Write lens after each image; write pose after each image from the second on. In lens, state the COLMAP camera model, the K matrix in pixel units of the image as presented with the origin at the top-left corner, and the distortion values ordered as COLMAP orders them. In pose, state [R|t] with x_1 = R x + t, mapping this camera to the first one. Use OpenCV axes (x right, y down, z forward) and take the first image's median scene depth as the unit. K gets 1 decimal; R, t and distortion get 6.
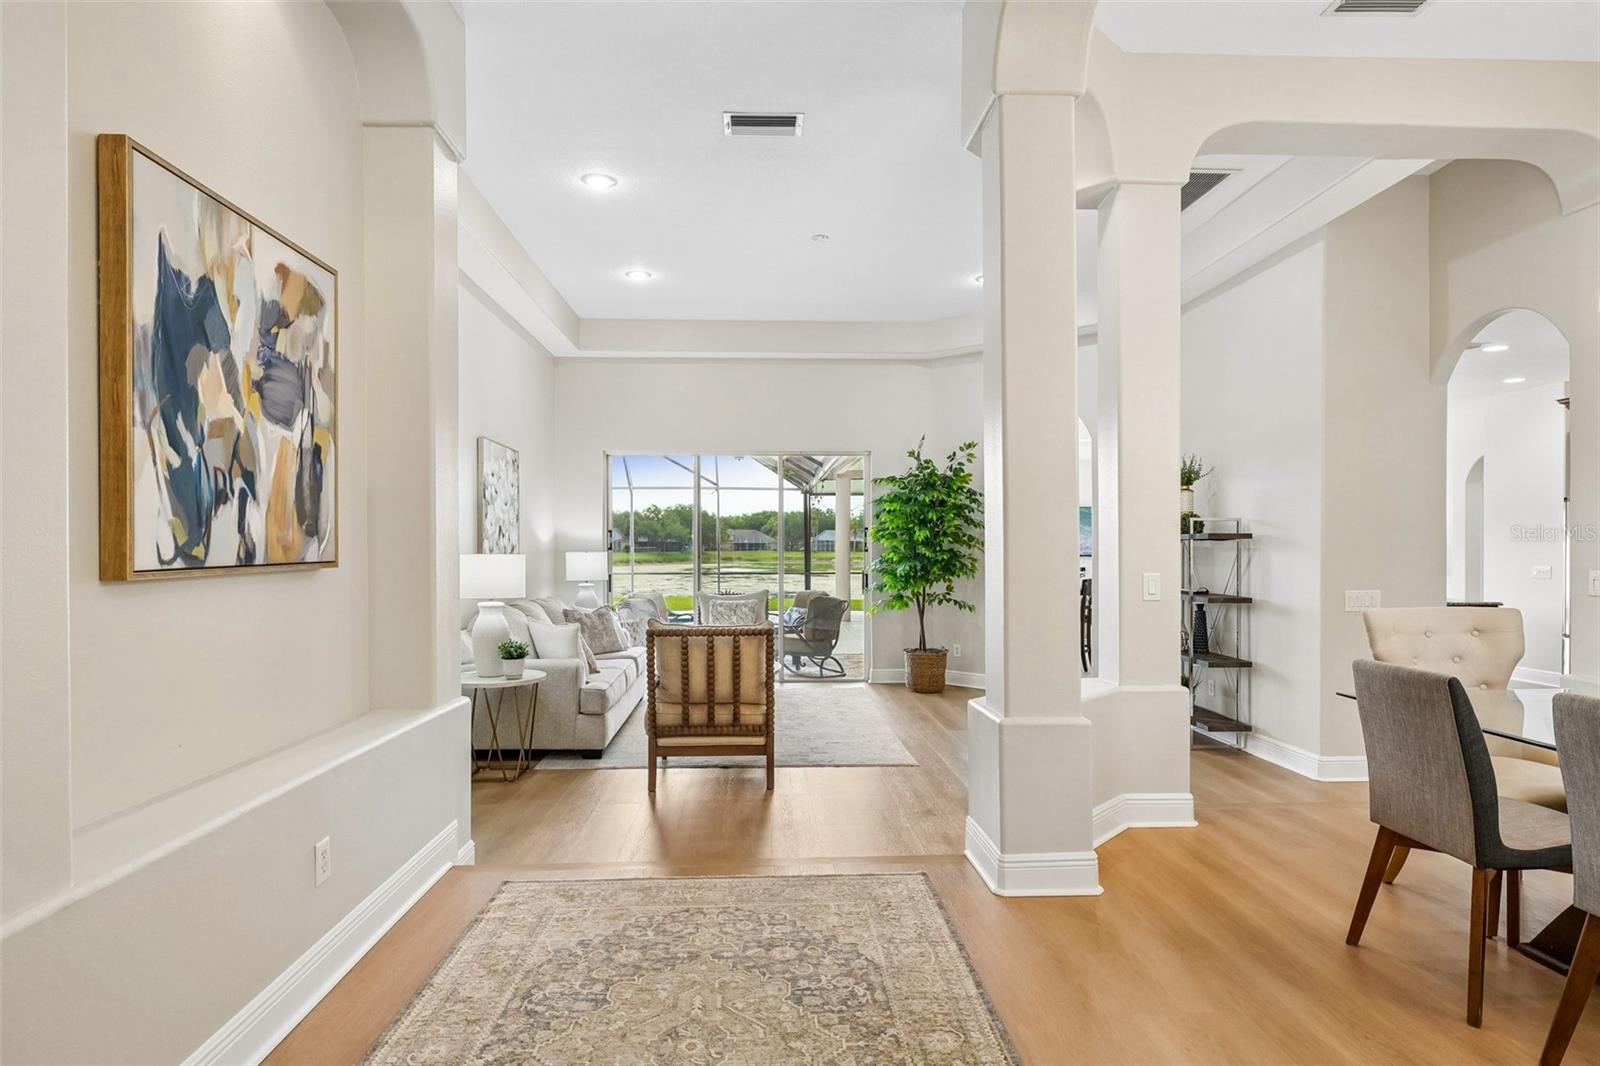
lens RADIAL K [[878.2, 0, 811.3], [0, 878.2, 543.6], [0, 0, 1]] dist [0.003159, -0.001204]
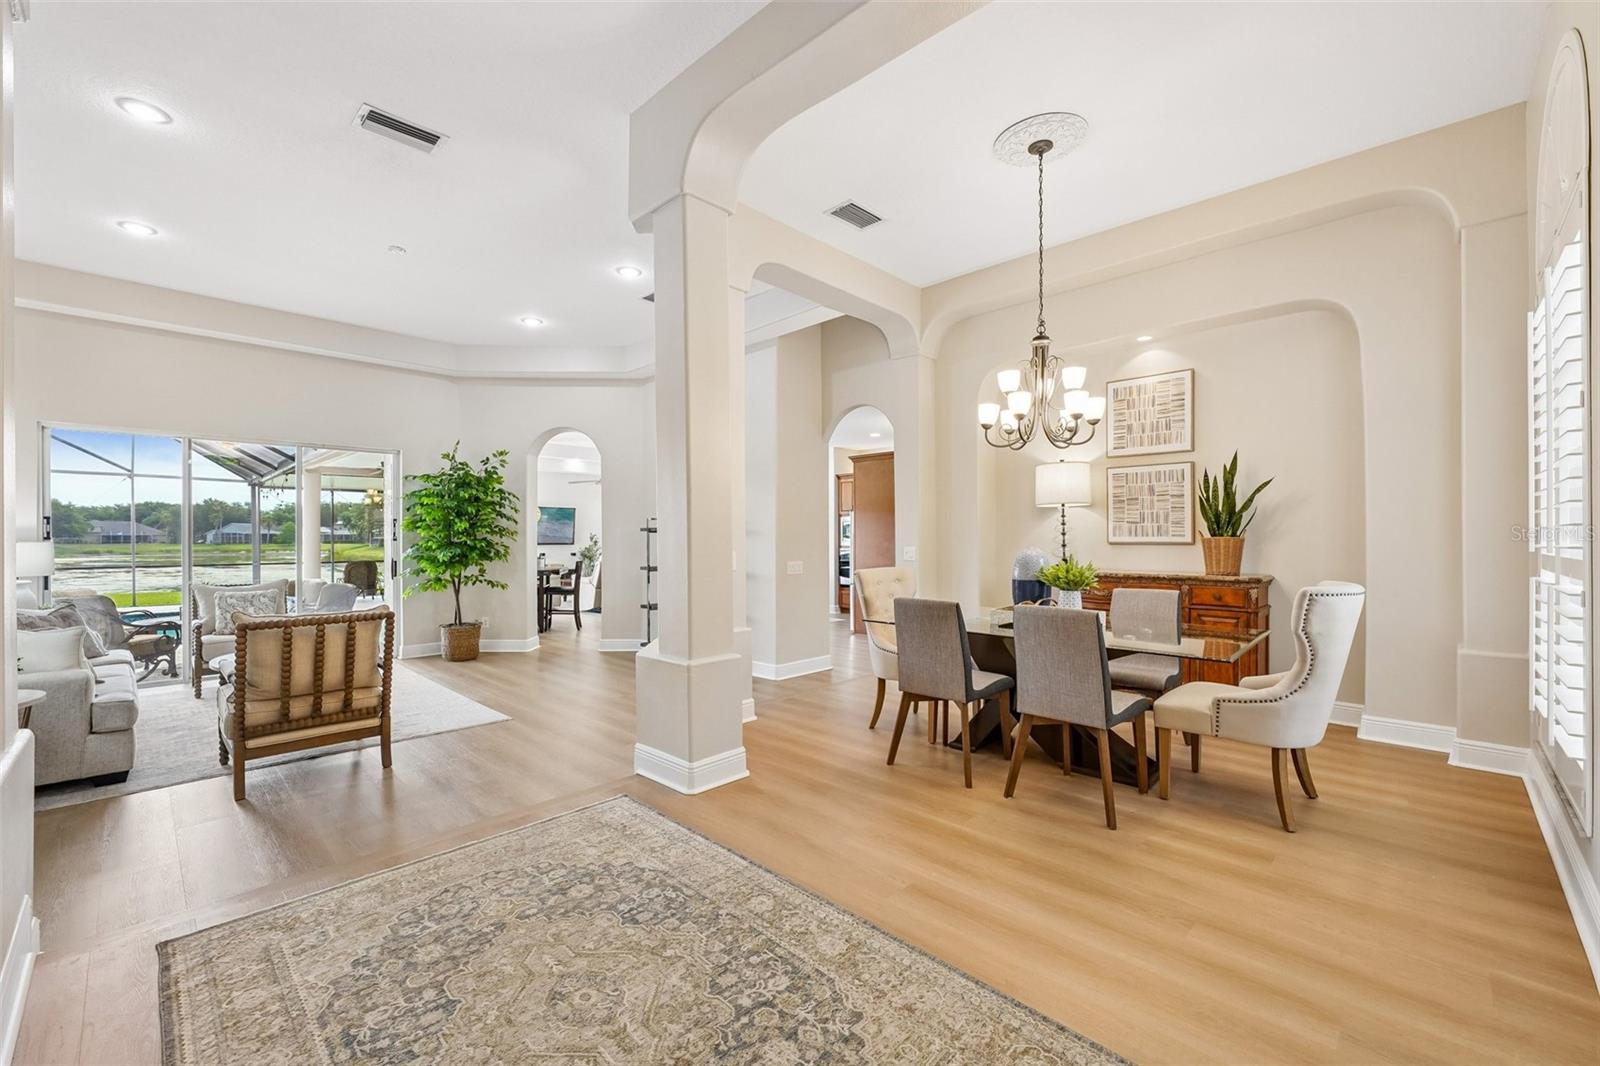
lens RADIAL K [[645.8, 0, 792.2], [0, 645.8, 532.5], [0, 0, 1]] dist [-0.001656, -0.000209]
pose [[0.738656, 0.004654, 0.674067, -0.211696], [-0.000709, 0.999981, -0.006127, 0.006312], [-0.674083, 0.004048, 0.738645, 0.111109]]
